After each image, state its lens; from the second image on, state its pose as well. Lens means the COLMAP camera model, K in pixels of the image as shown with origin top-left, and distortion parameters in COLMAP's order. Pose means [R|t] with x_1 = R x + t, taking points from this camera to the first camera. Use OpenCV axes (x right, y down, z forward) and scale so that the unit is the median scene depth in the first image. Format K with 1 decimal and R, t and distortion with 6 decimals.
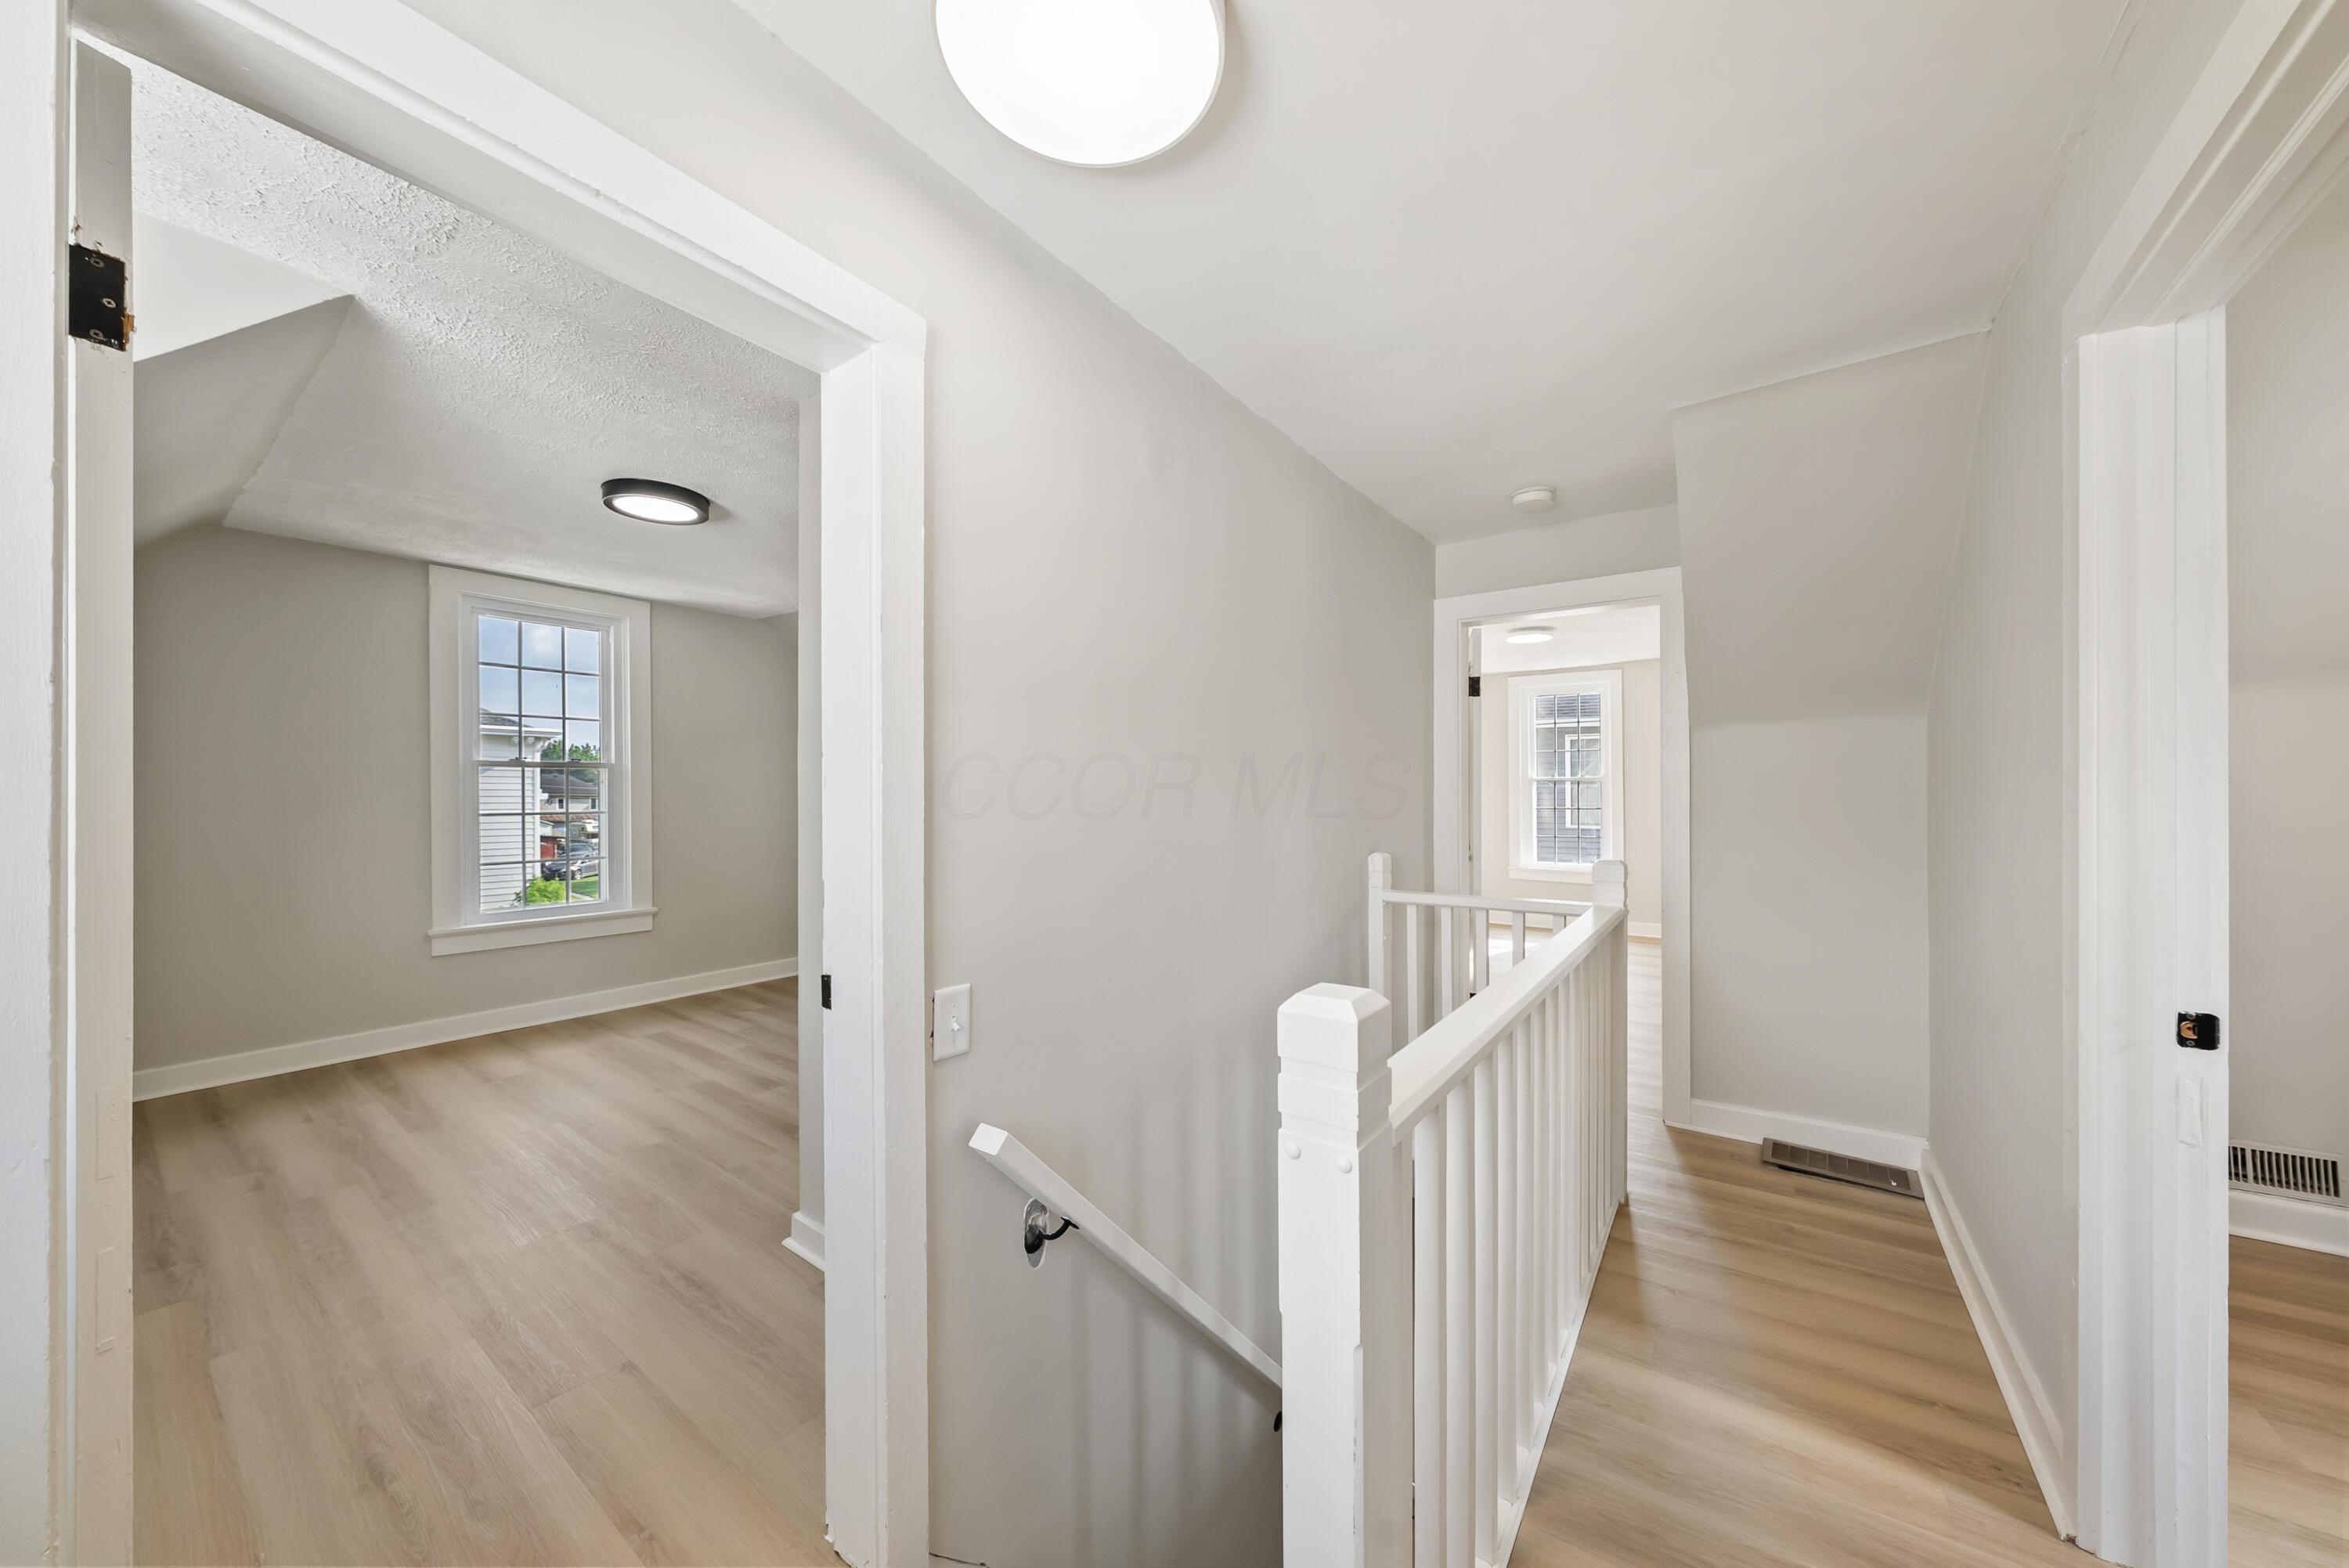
lens RADIAL K [[803.7, 0, 1169.2], [0, 803.7, 794.9], [0, 0, 1]] dist [0.002618, -0.000423]
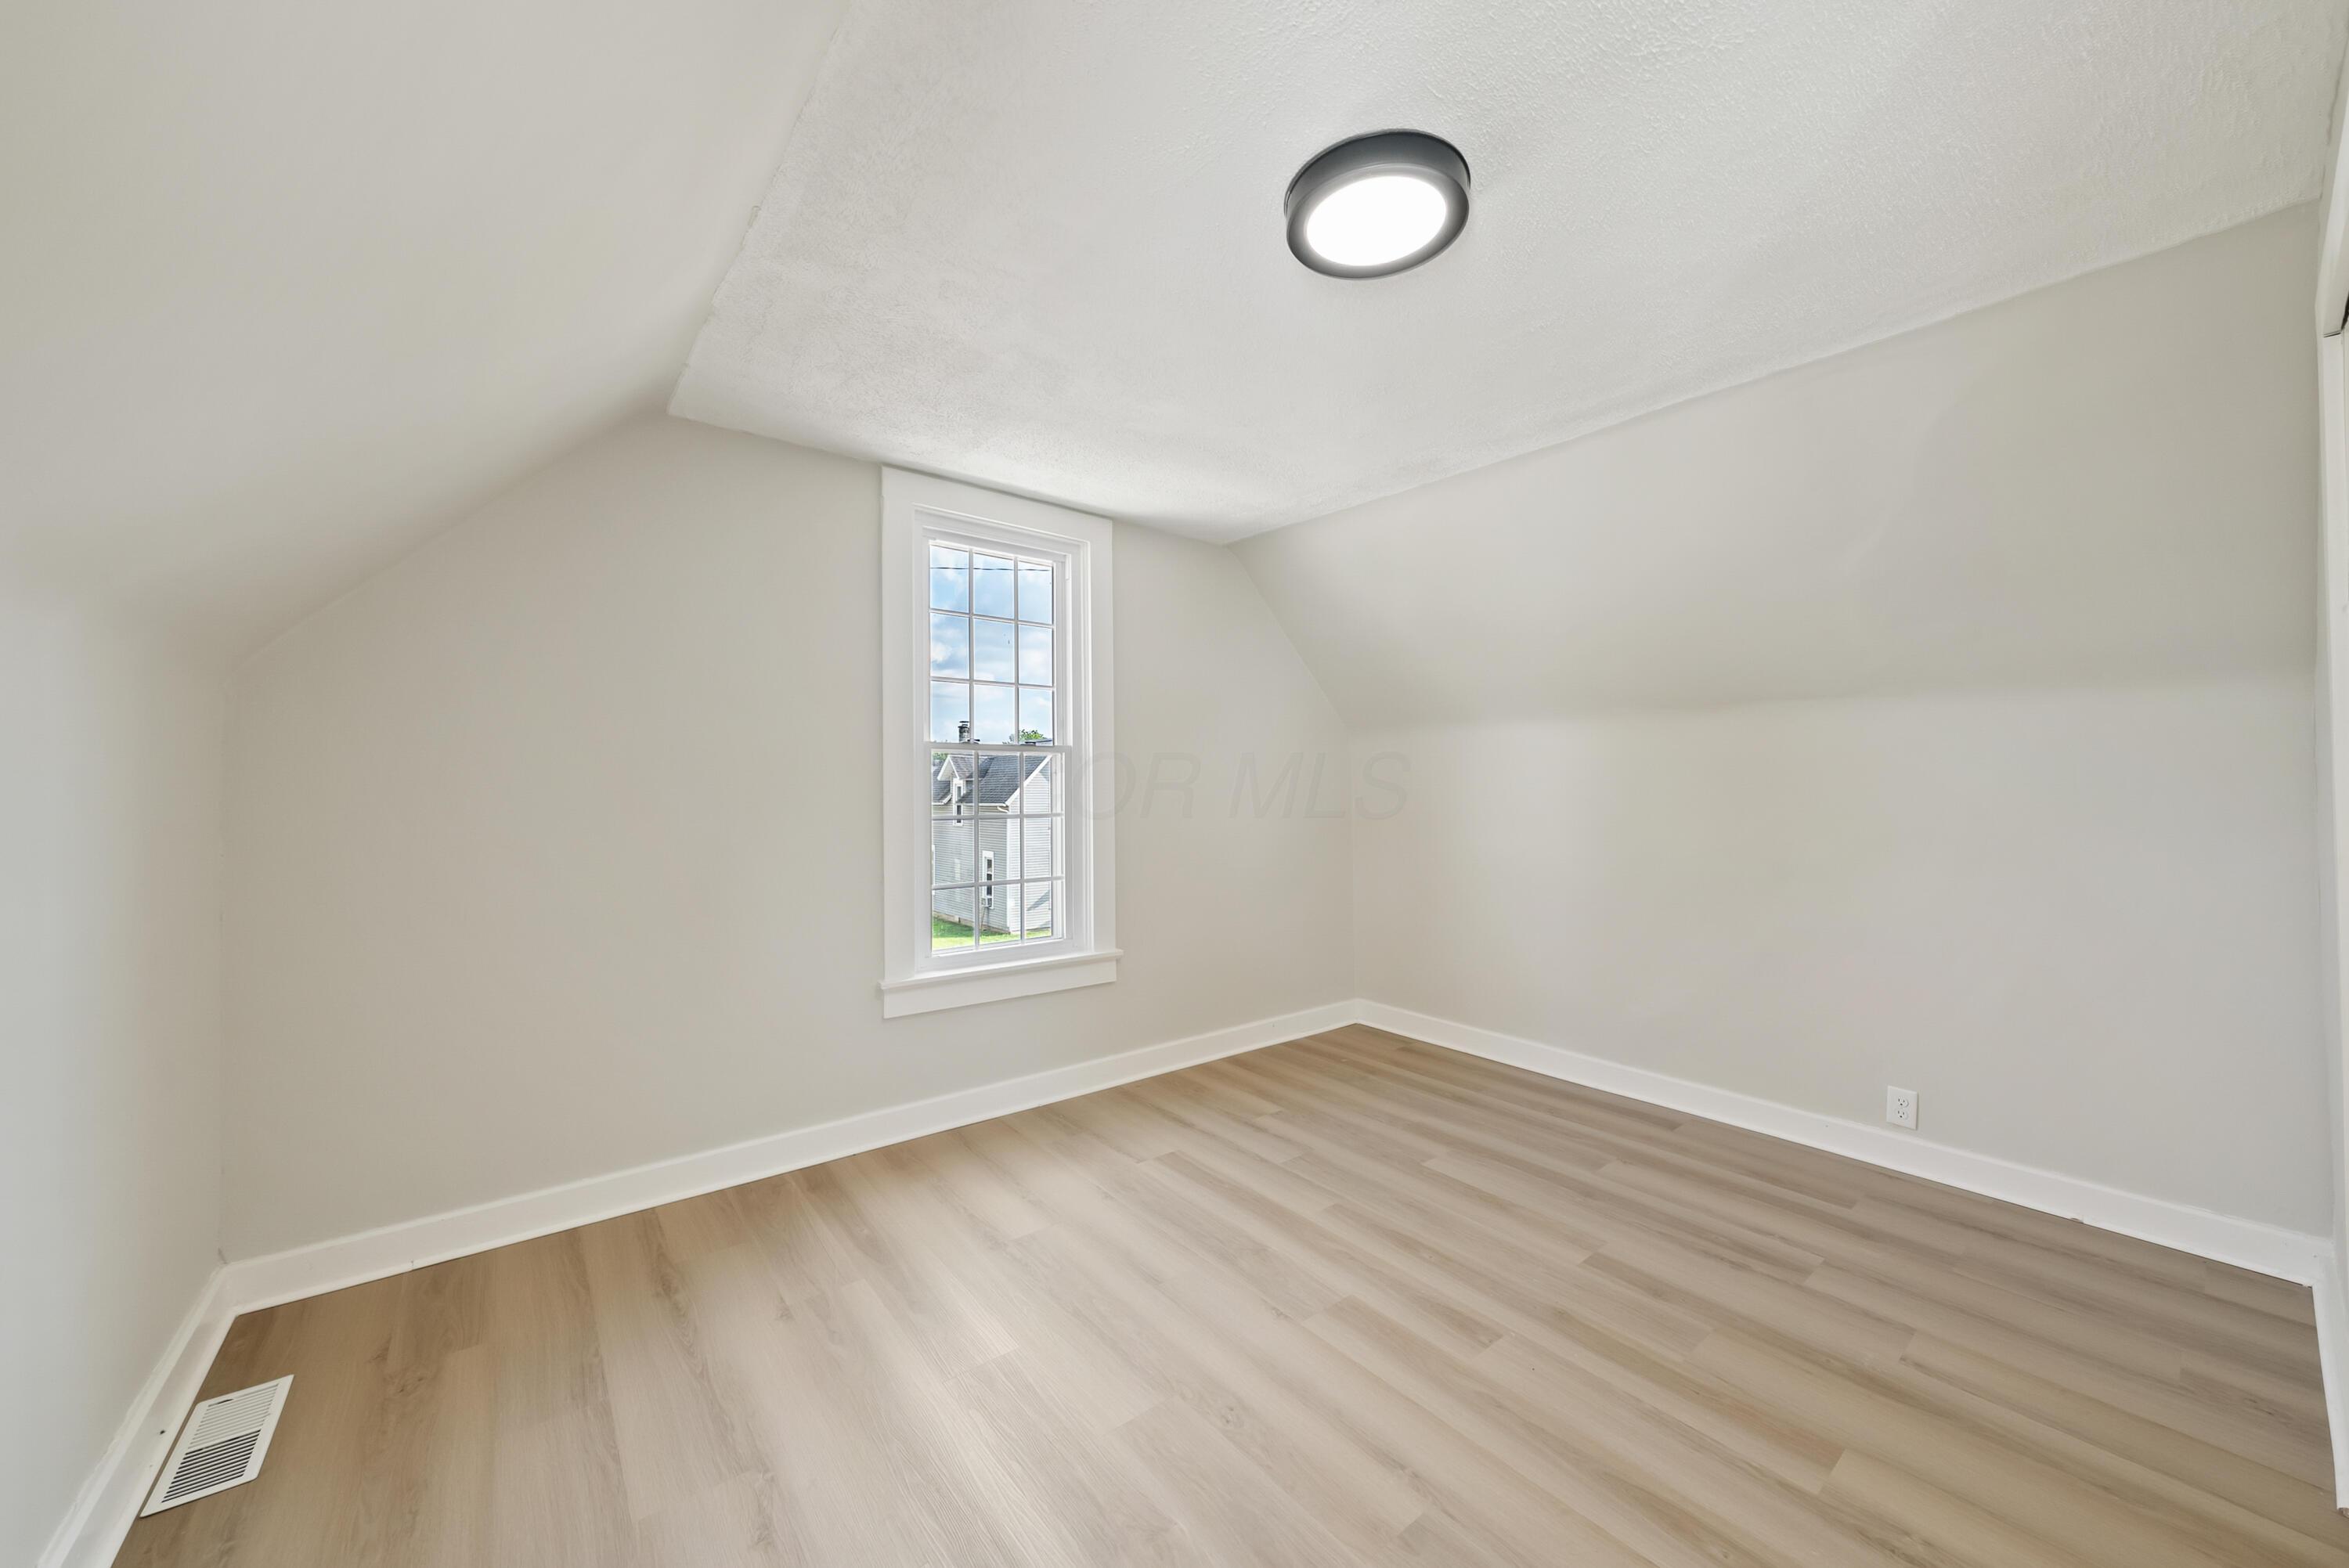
lens RADIAL K [[855.0, 0, 1165.5], [0, 855.0, 776.4], [0, 0, 1]] dist [-0.001198, -0.000269]
pose [[0.961171, -0.008041, -0.275836, -0.469119], [0.003548, 0.999853, -0.016786, 0.001051], [0.275931, 0.015156, 0.961058, 0.343977]]
